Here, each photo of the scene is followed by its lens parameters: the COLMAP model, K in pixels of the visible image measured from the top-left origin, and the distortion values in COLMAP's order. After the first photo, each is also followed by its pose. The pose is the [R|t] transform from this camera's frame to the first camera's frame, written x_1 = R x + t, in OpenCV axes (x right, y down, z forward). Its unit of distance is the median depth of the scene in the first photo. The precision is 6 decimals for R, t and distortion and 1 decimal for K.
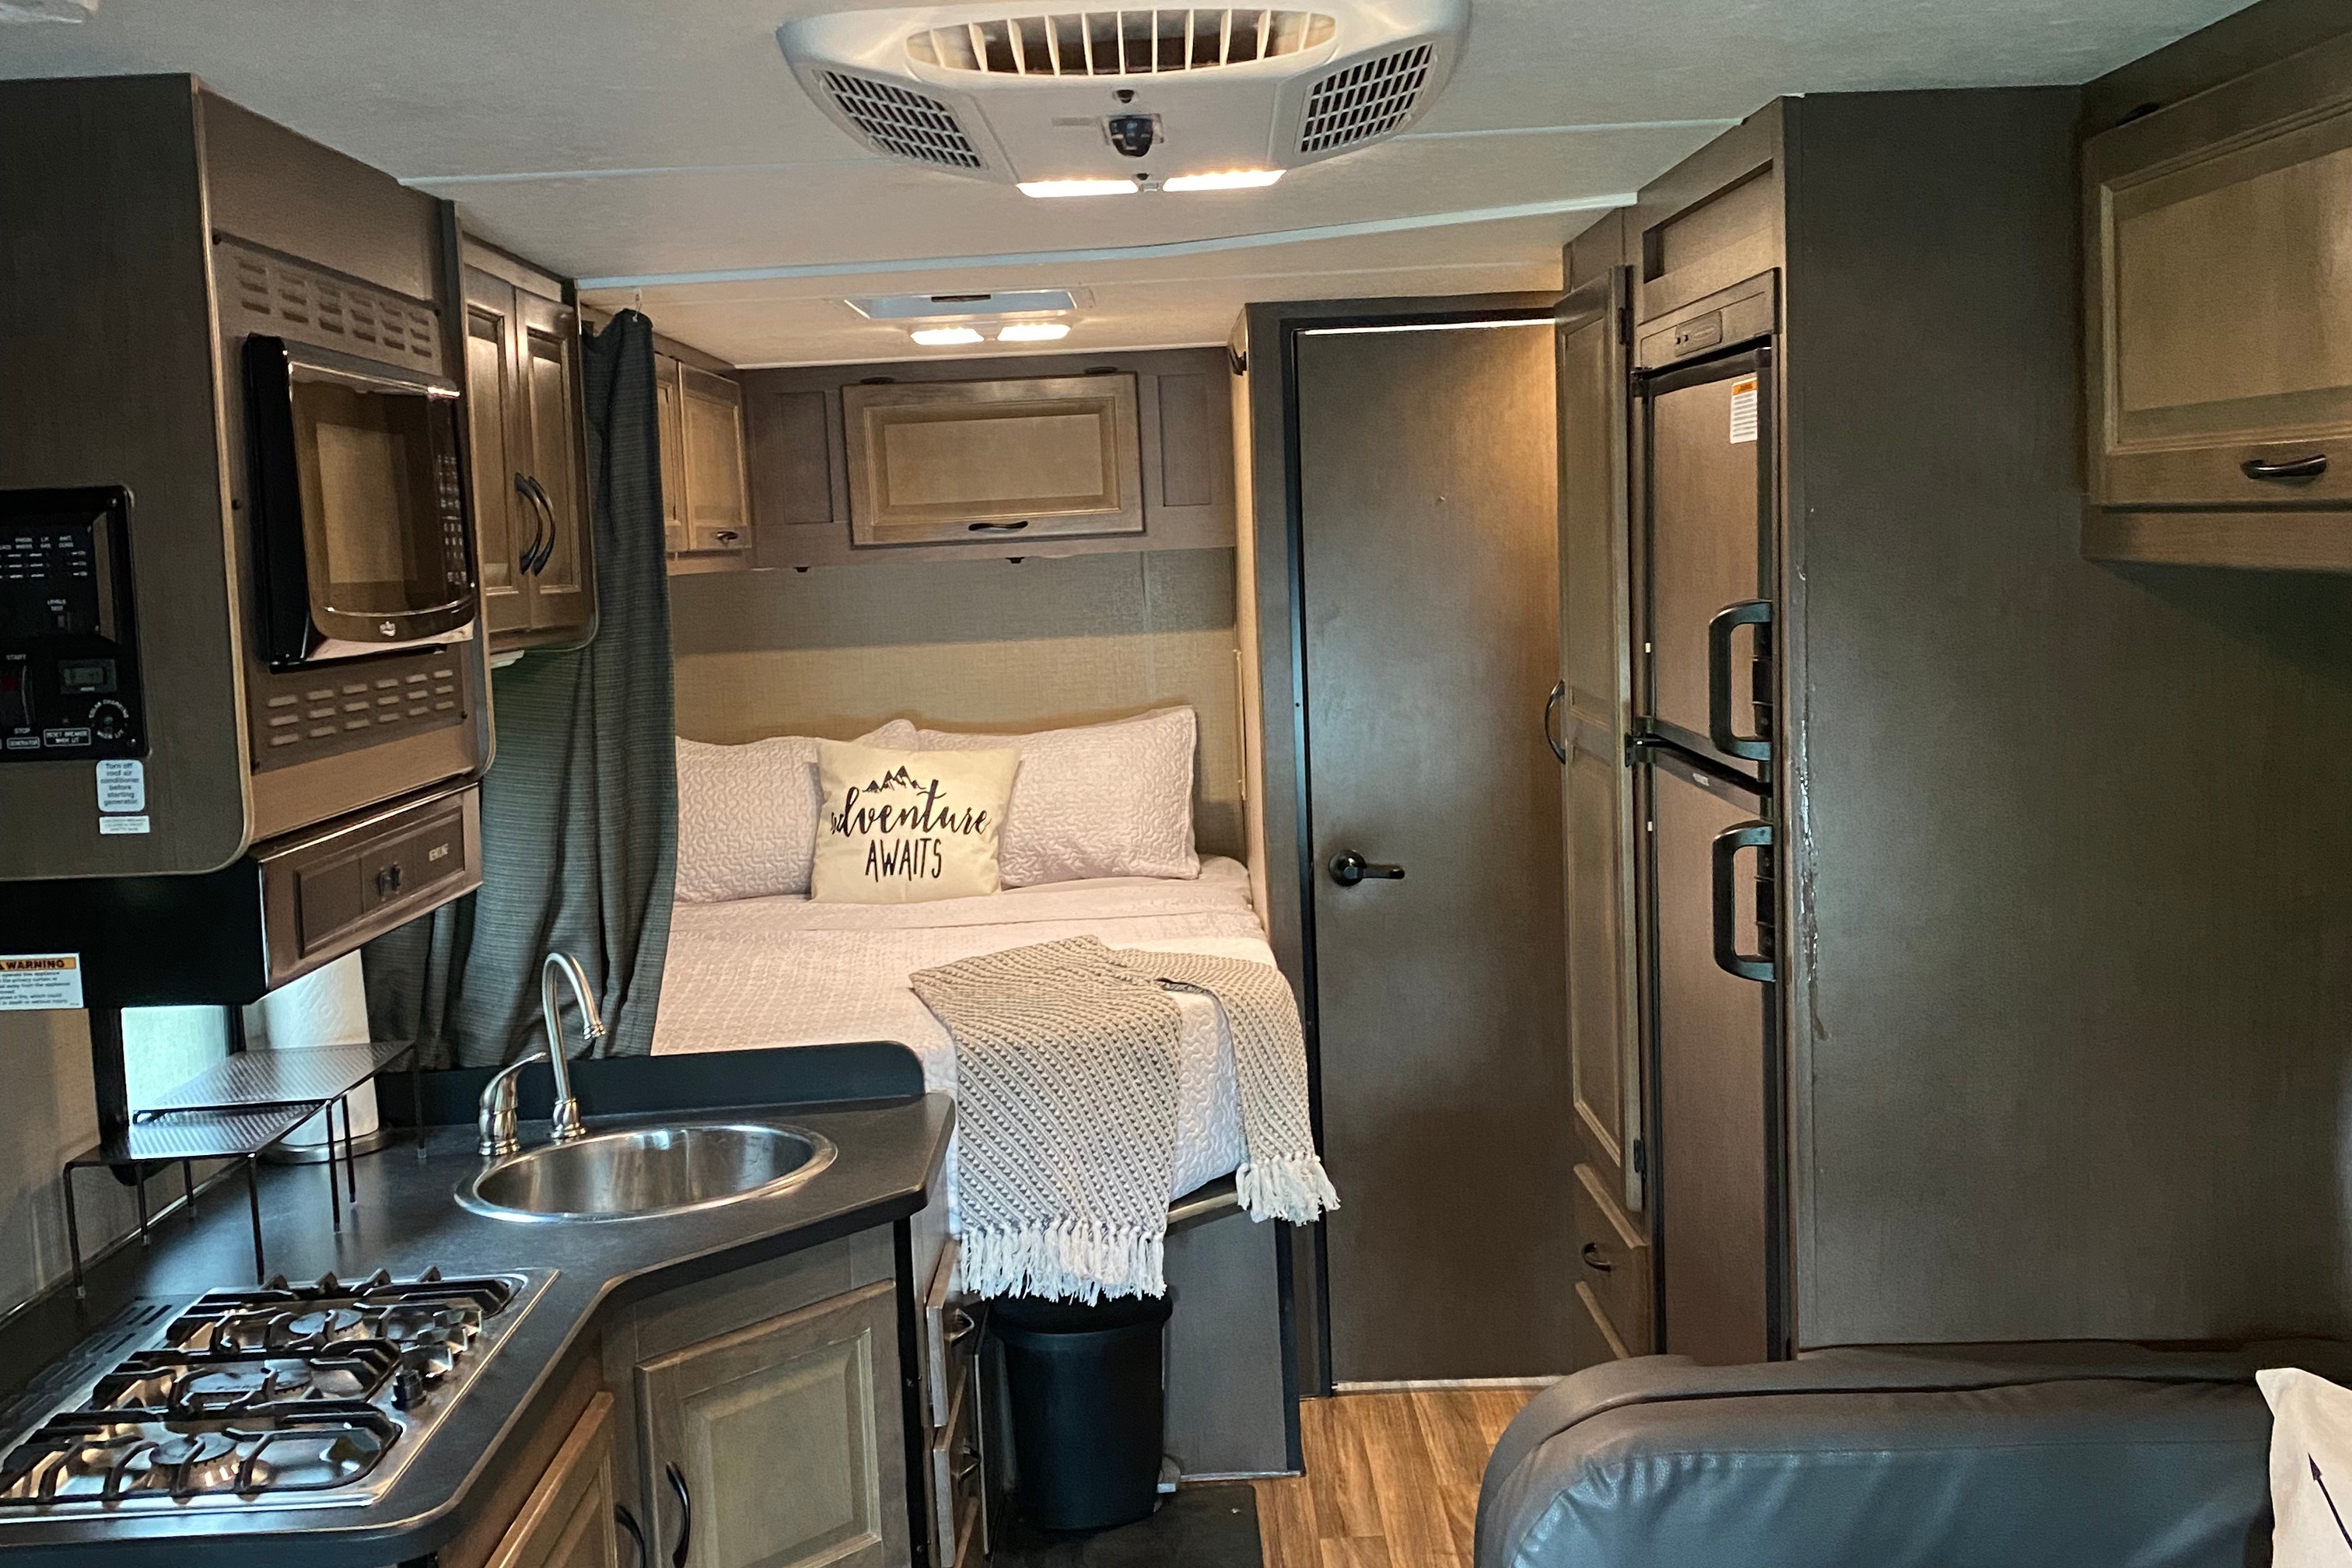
lens RADIAL K [[2351.7, 0, 1175.2], [0, 2351.7, 753.9], [0, 0, 1]] dist [0.009720, -0.009030]
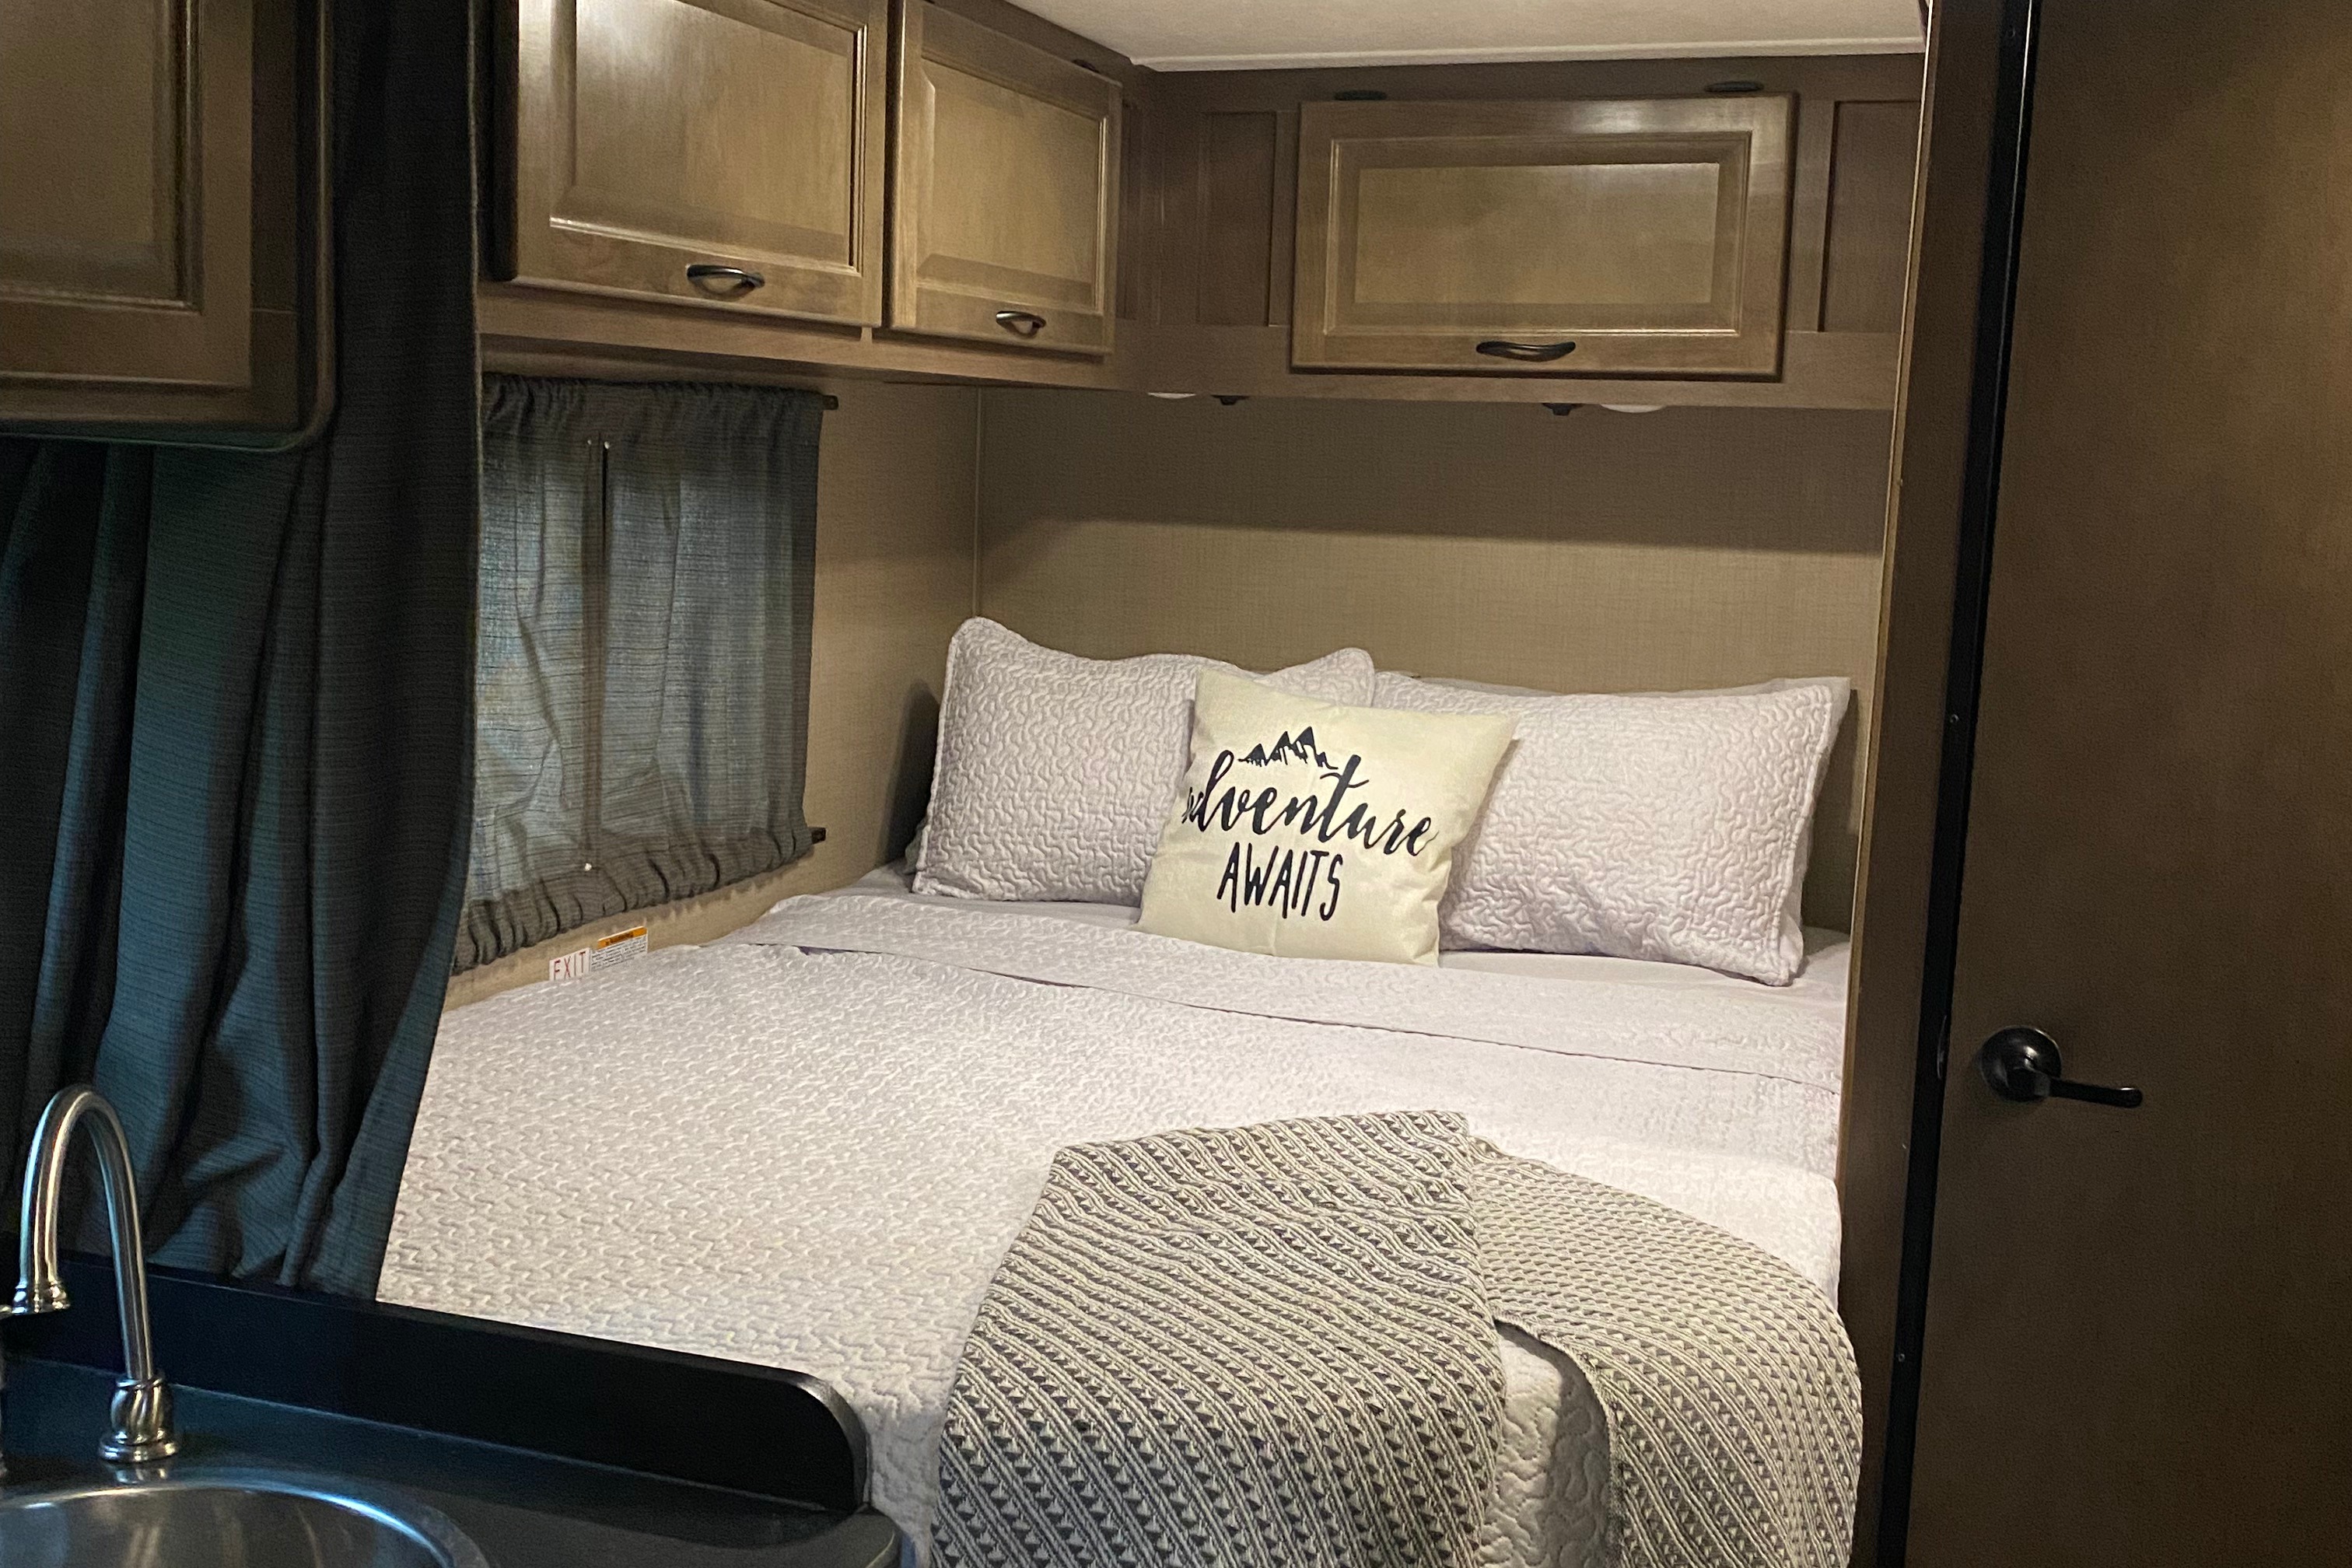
lens RADIAL K [[2351.7, 0, 1175.2], [0, 2351.7, 753.9], [0, 0, 1]] dist [0.009720, -0.009030]
pose [[0.935908, 0.122223, -0.330360, 0.054866], [-0.107987, 0.992268, 0.061182, -0.021664], [0.335284, -0.021586, 0.941870, 0.414440]]
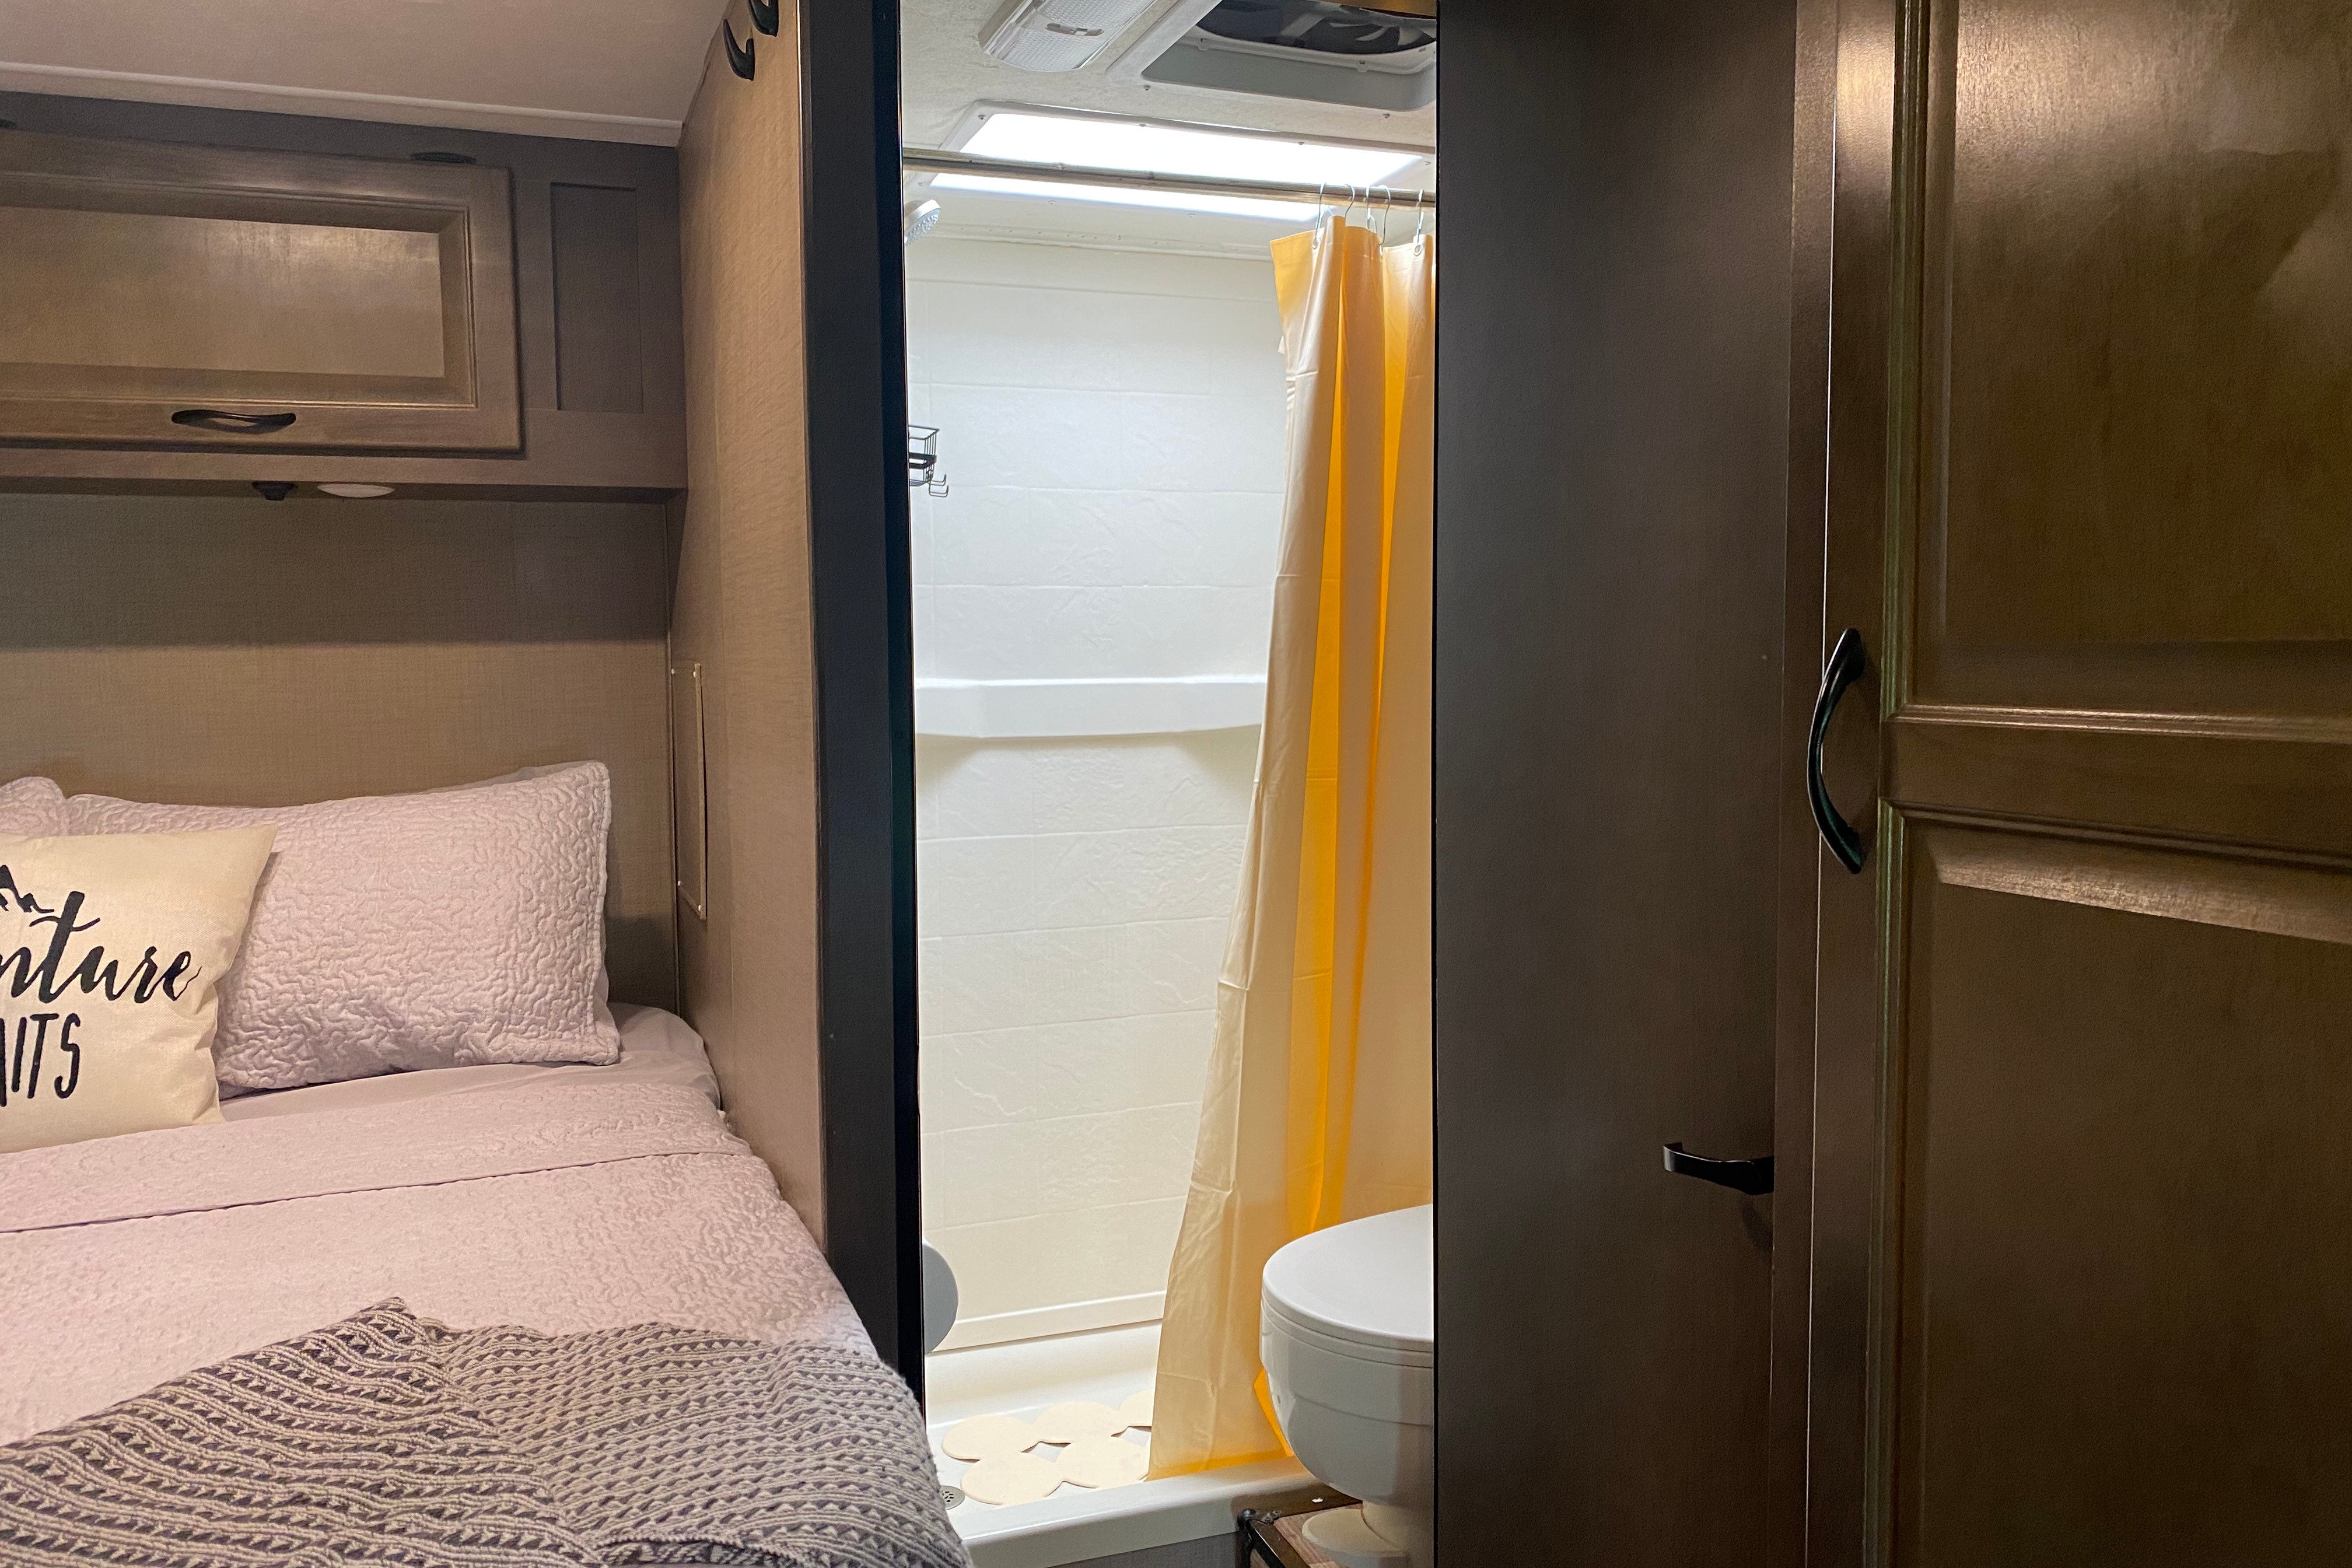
lens RADIAL K [[1785.9, 0, 1176.2], [0, 1785.9, 815.2], [0, 0, 1]] dist [-0.007456, -0.007050]
pose [[0.937285, 0.008659, 0.348457, -0.014902], [-0.002696, 0.999842, -0.017595, 0.000492], [-0.348554, 0.015553, 0.937160, 0.565776]]
